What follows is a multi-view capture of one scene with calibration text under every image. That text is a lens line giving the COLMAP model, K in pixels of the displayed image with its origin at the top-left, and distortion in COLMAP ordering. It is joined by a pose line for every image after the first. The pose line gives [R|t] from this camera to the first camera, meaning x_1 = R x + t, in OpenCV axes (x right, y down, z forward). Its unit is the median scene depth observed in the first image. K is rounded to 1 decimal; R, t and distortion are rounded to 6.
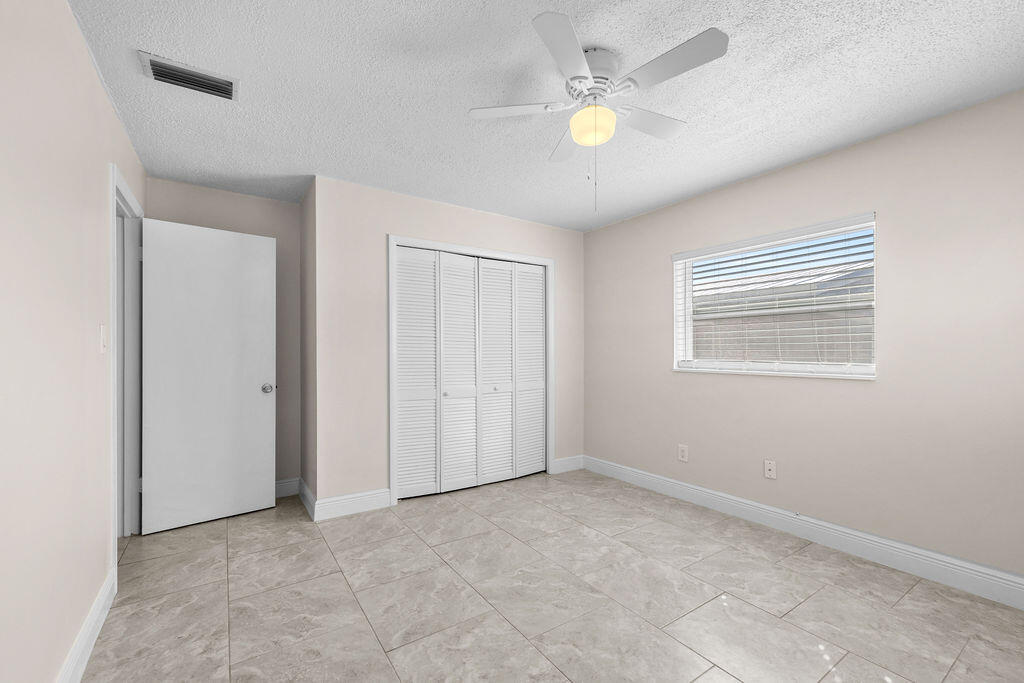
lens RADIAL K [[432.6, 0, 510.4], [0, 432.6, 344.0], [0, 0, 1]] dist [0.002626, -0.000112]
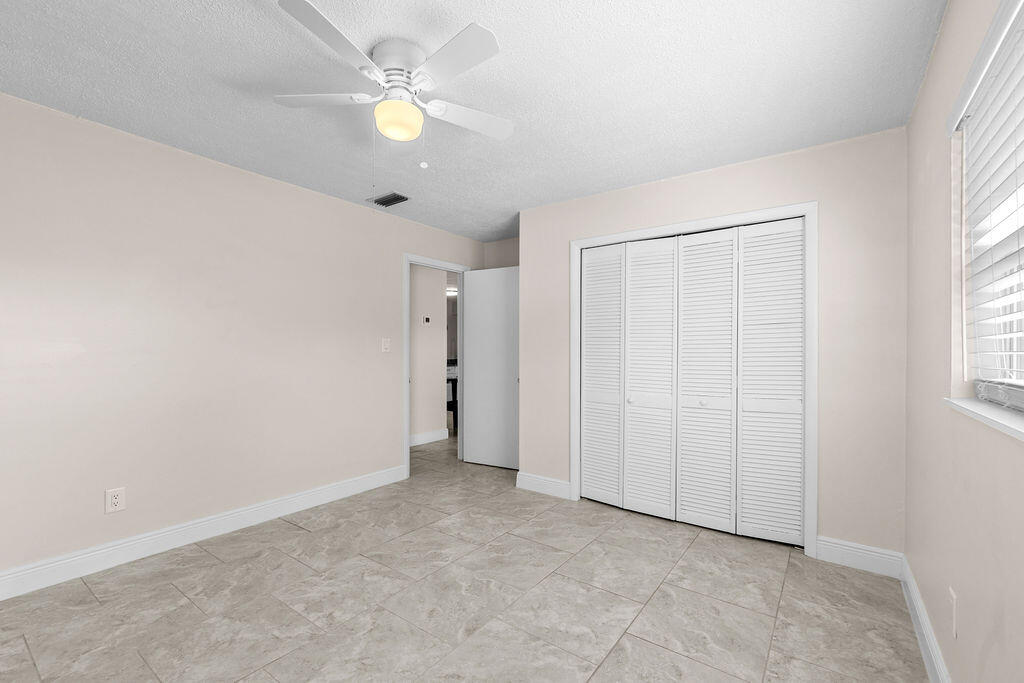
lens RADIAL K [[432.6, 0, 511.4], [0, 432.6, 349.7], [0, 0, 1]] dist [0.002626, -0.000112]
pose [[0.341088, -0.002914, -0.940027, 0.726006], [0.011016, 0.999939, 0.000897, 0.007435], [0.939967, -0.010661, 0.341099, 0.555931]]
